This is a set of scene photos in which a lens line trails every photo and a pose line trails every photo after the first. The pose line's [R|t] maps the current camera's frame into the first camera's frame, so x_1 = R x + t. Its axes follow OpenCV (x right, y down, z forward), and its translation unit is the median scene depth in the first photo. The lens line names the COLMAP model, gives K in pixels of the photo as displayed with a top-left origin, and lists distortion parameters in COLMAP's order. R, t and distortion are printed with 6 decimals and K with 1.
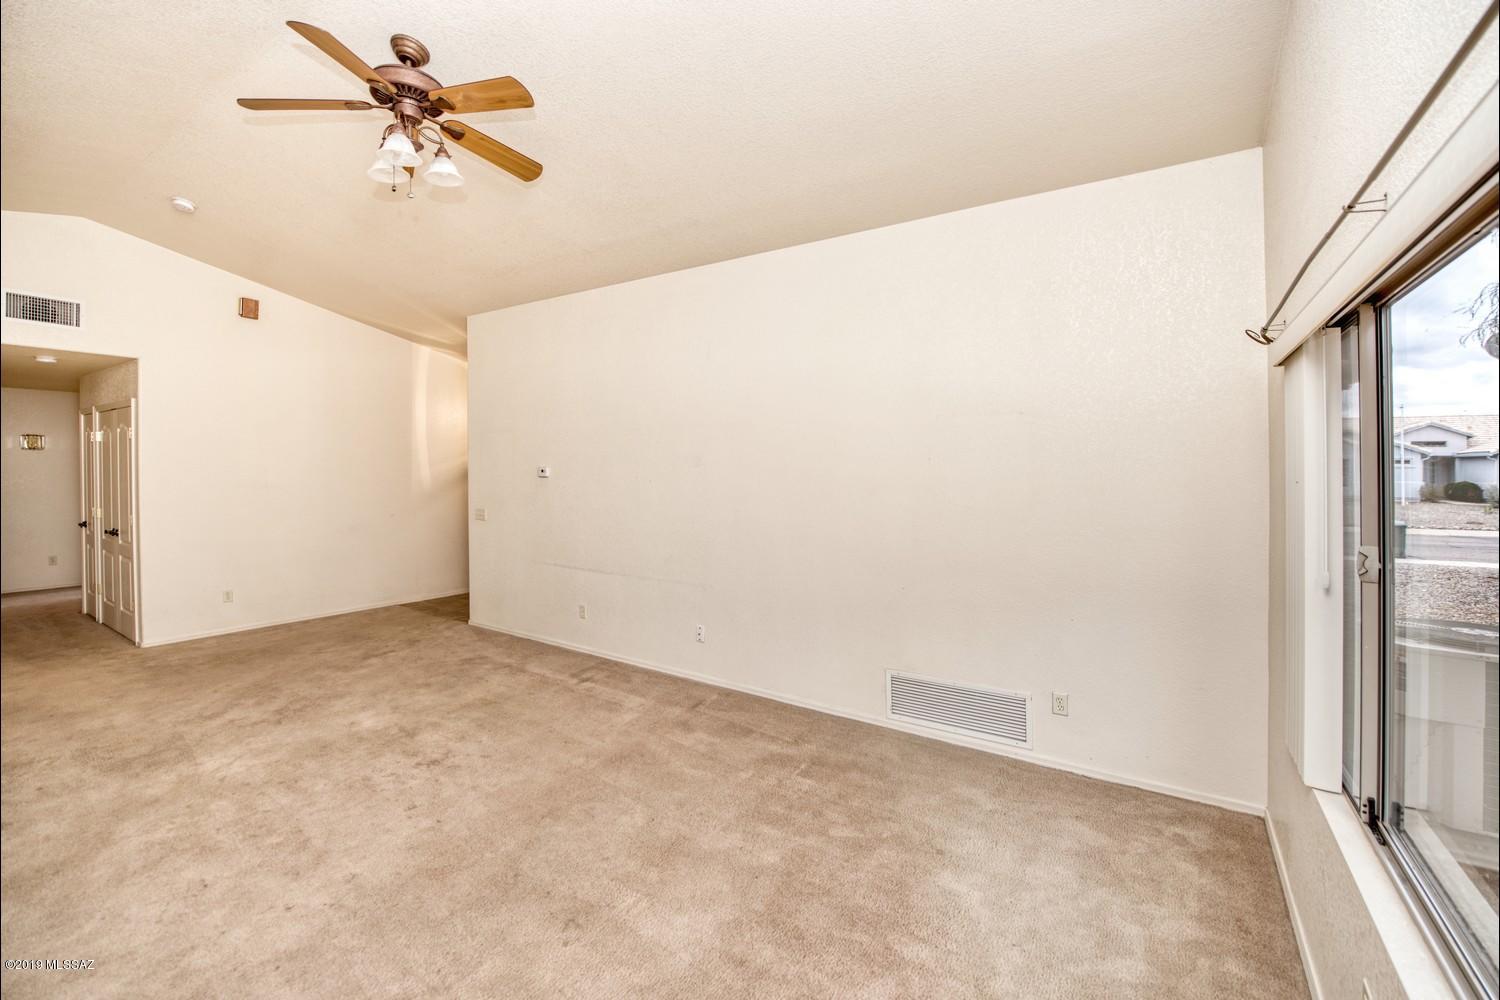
lens RADIAL K [[661.2, 0, 745.1], [0, 661.2, 490.0], [0, 0, 1]] dist [-0.012107, -0.001590]
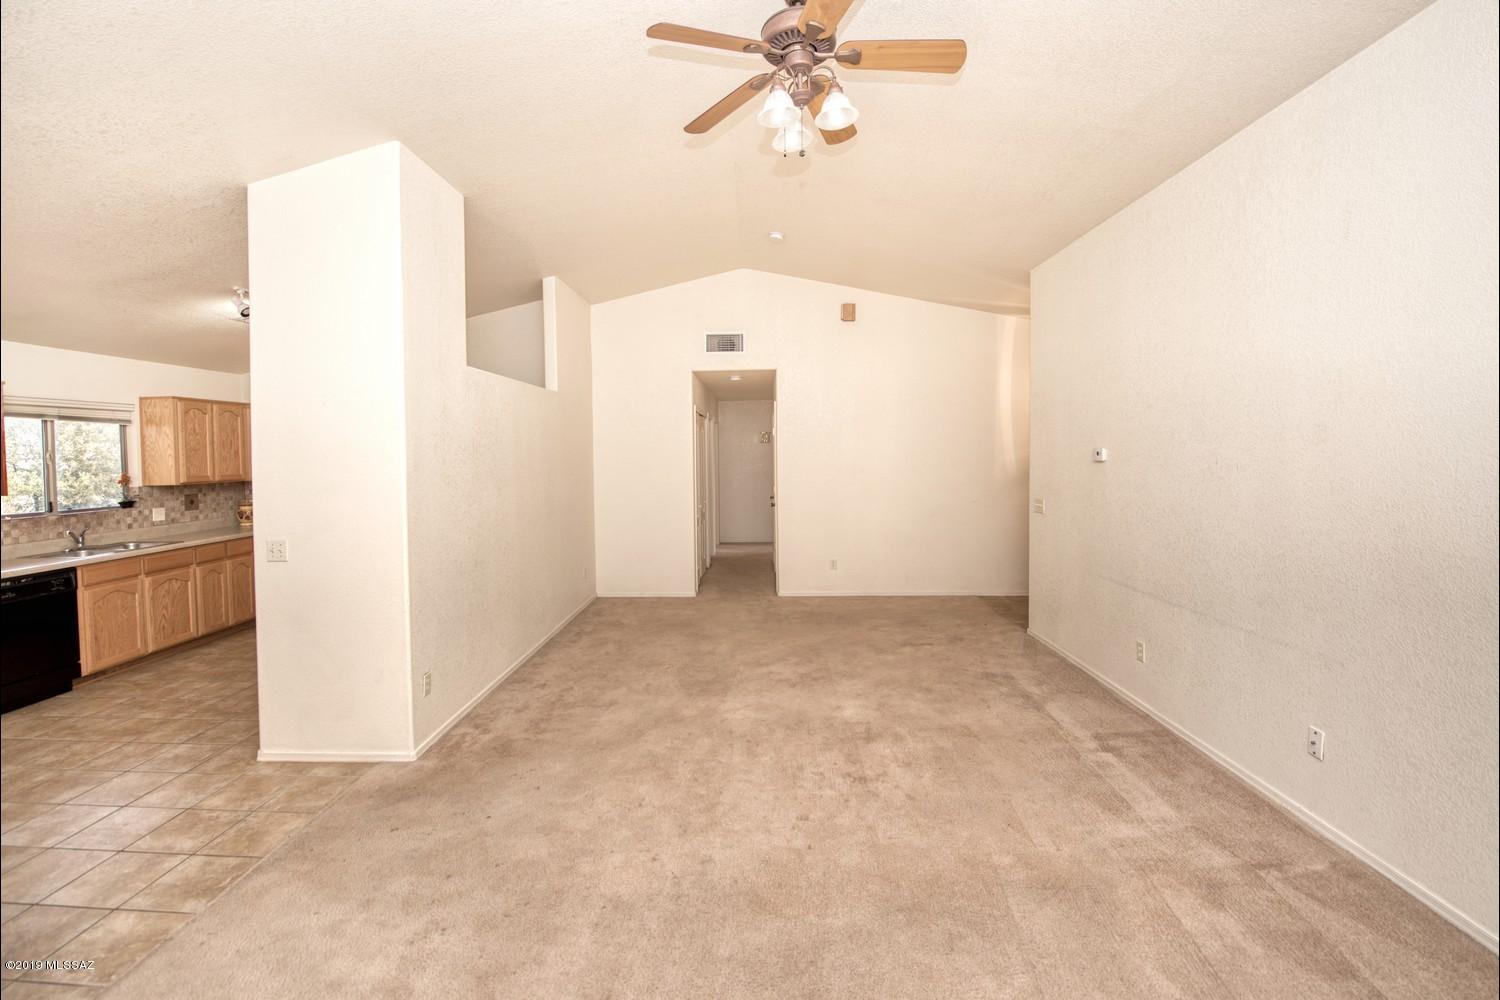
lens RADIAL K [[661.2, 0, 745.1], [0, 661.2, 490.0], [0, 0, 1]] dist [-0.012107, -0.001590]
pose [[0.495140, 0.034853, -0.868114, 0.186328], [-0.010575, 0.999363, 0.034091, -0.010990], [0.868749, -0.007699, 0.495193, 0.348536]]
